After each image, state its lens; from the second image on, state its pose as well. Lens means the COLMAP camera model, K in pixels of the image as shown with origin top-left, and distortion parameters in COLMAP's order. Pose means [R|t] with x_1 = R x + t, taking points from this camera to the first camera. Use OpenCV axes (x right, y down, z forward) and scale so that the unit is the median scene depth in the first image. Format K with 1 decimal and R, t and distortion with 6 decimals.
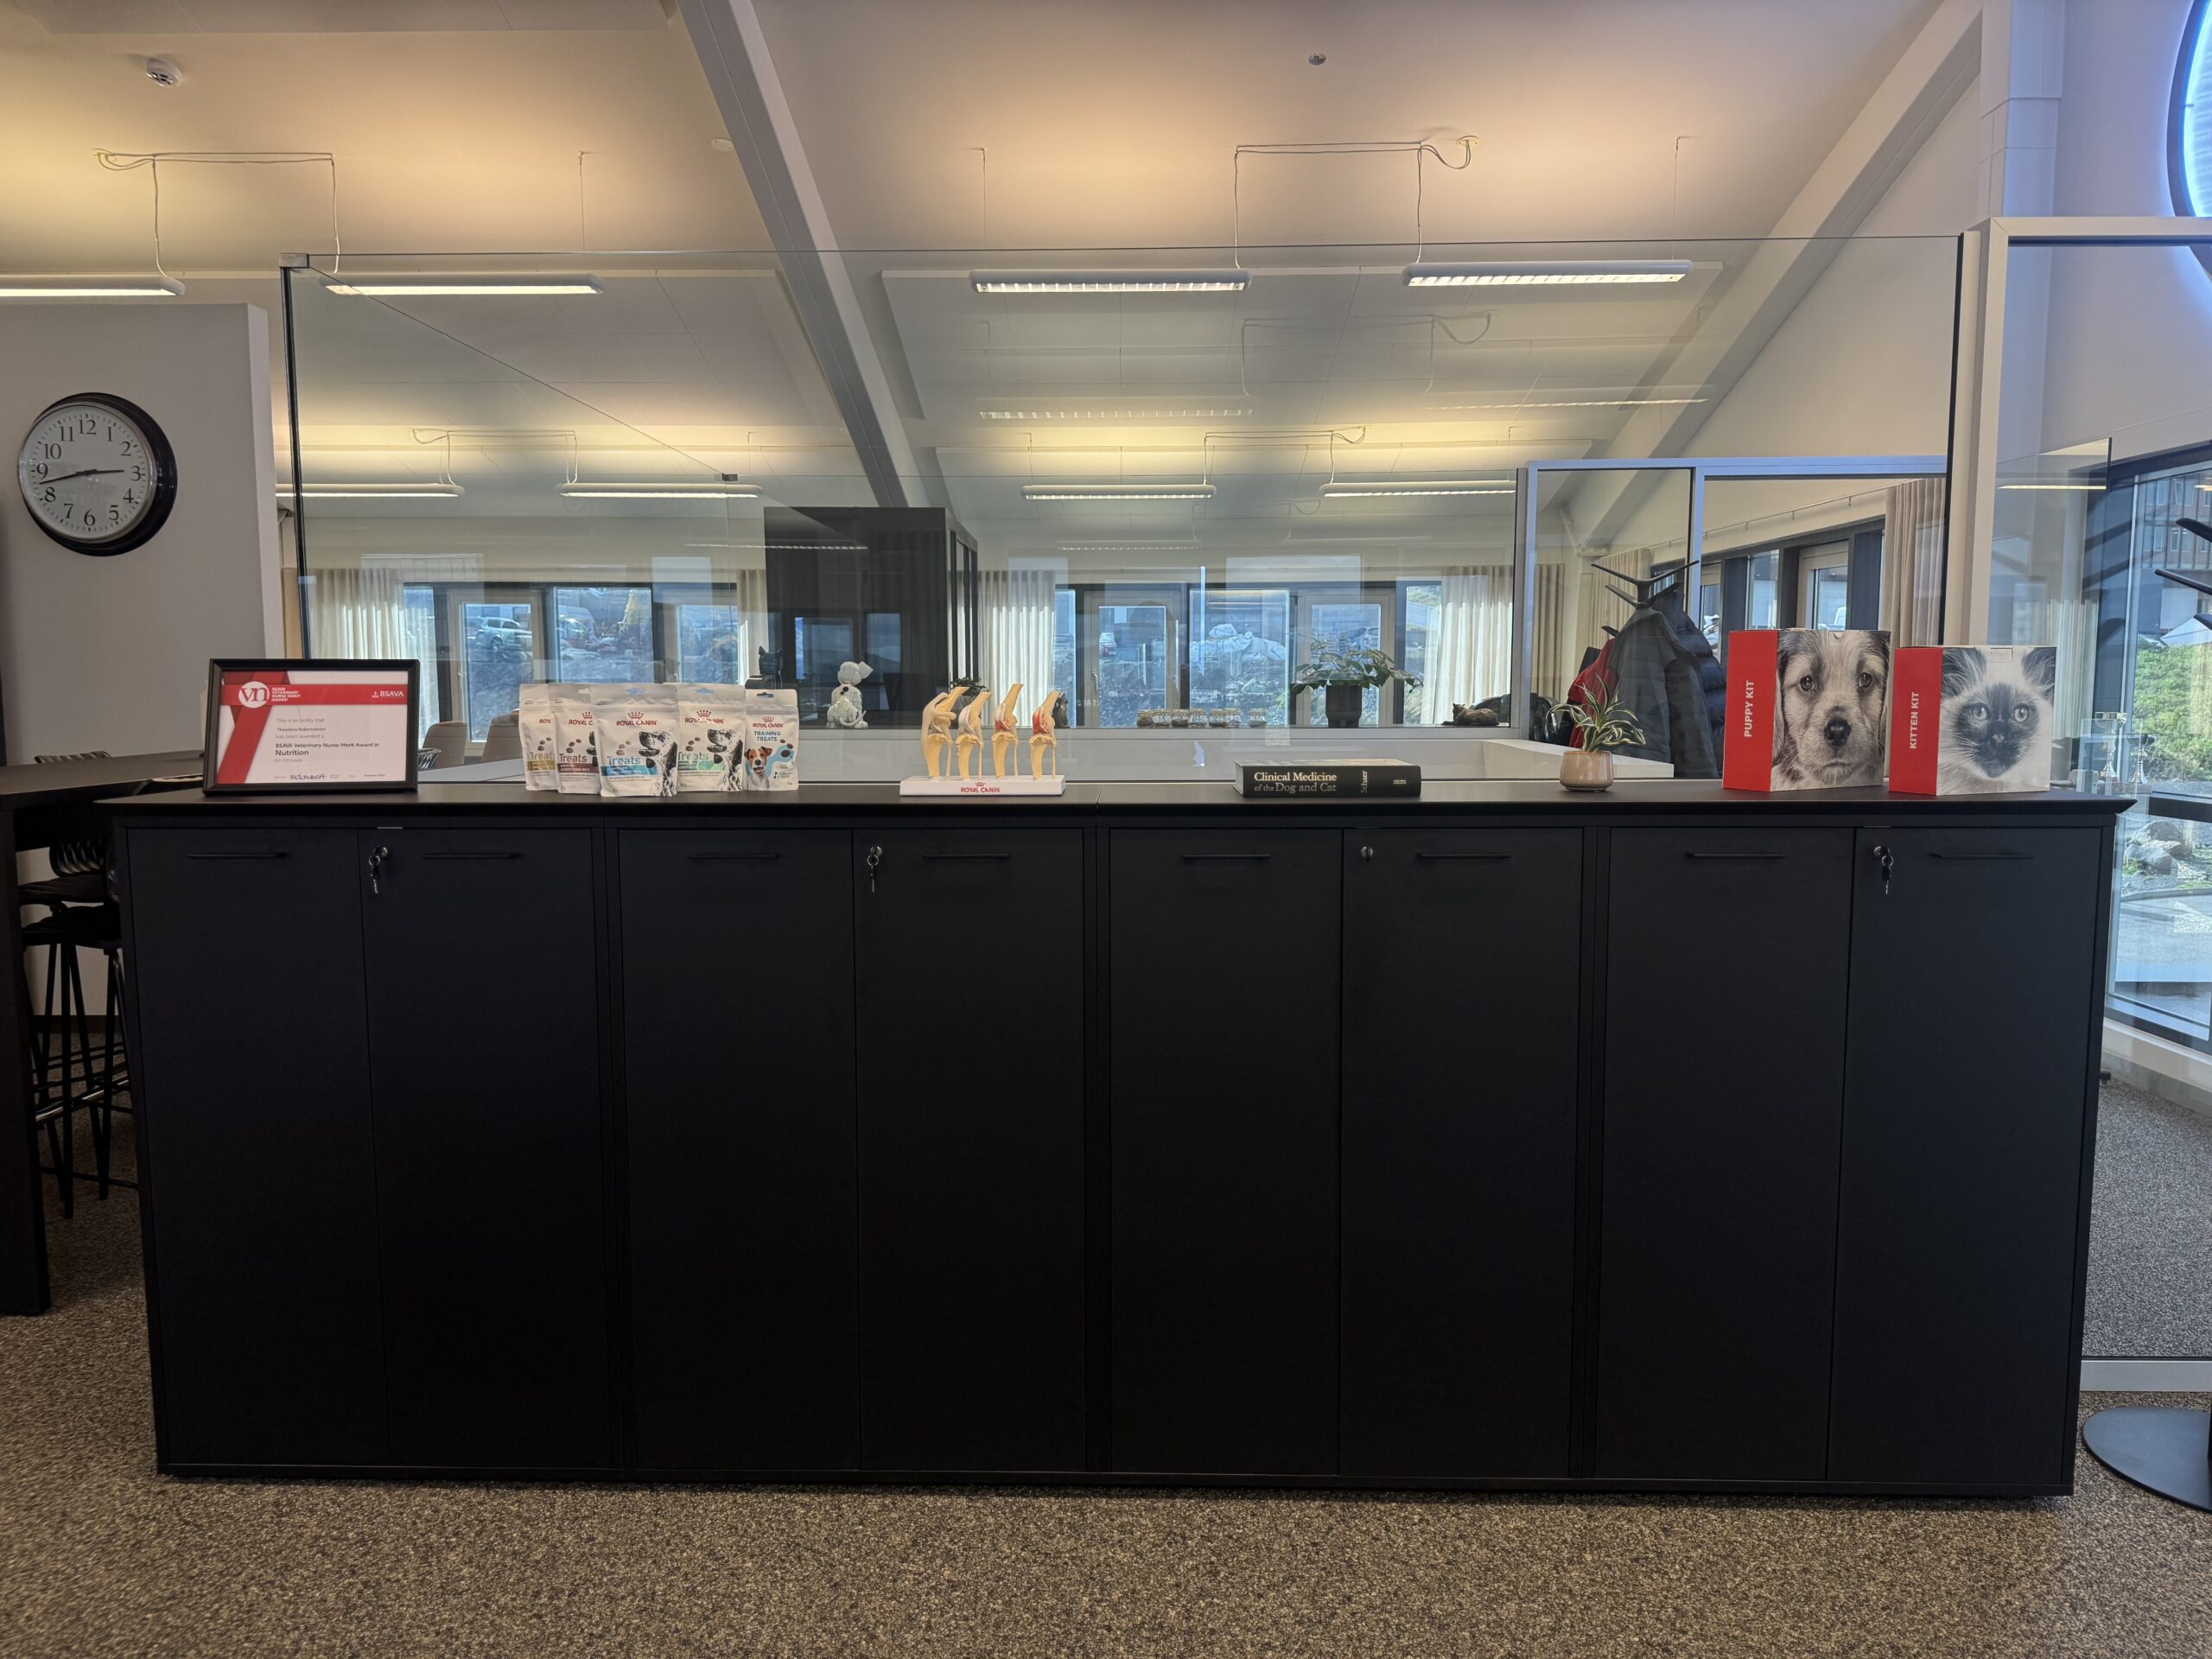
lens RADIAL K [[1576.4, 0, 1070.7], [0, 1576.4, 854.7], [0, 0, 1]] dist [0.081774, -0.099070]
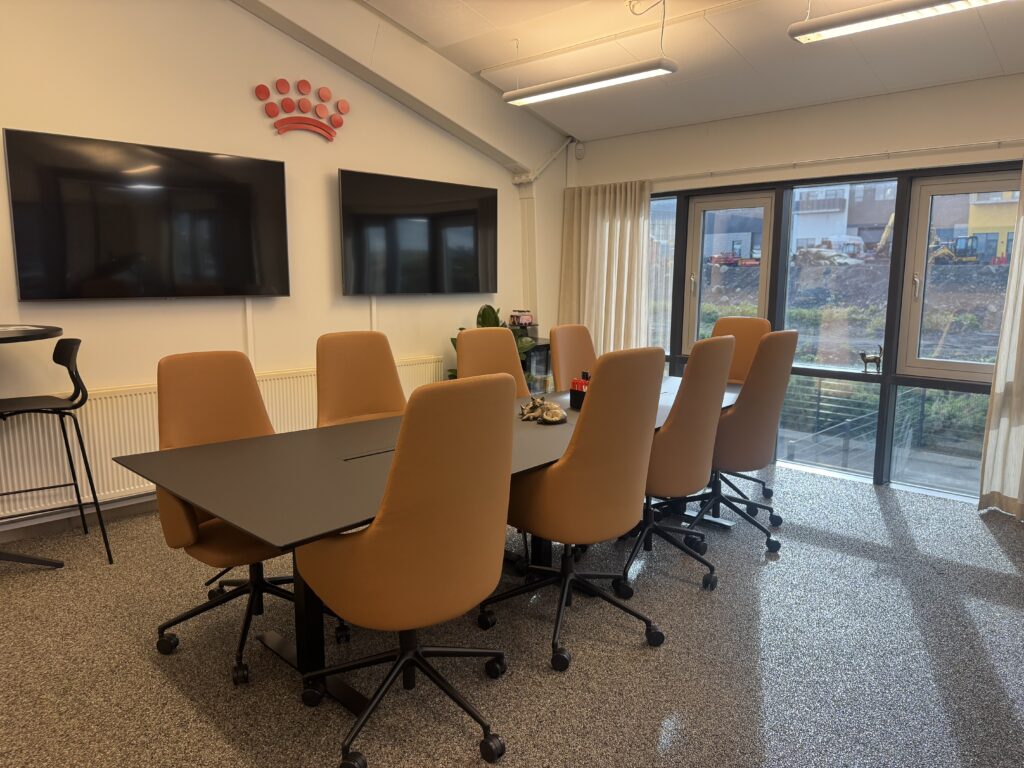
lens RADIAL K [[729.8, 0, 489.3], [0, 729.8, 389.5], [0, 0, 1]] dist [0.081774, -0.099070]
pose [[0.730846, 0.113166, -0.673096, -0.267867], [-0.083012, 0.993576, 0.076914, -0.124024], [0.677476, -0.000337, 0.735545, 1.028434]]
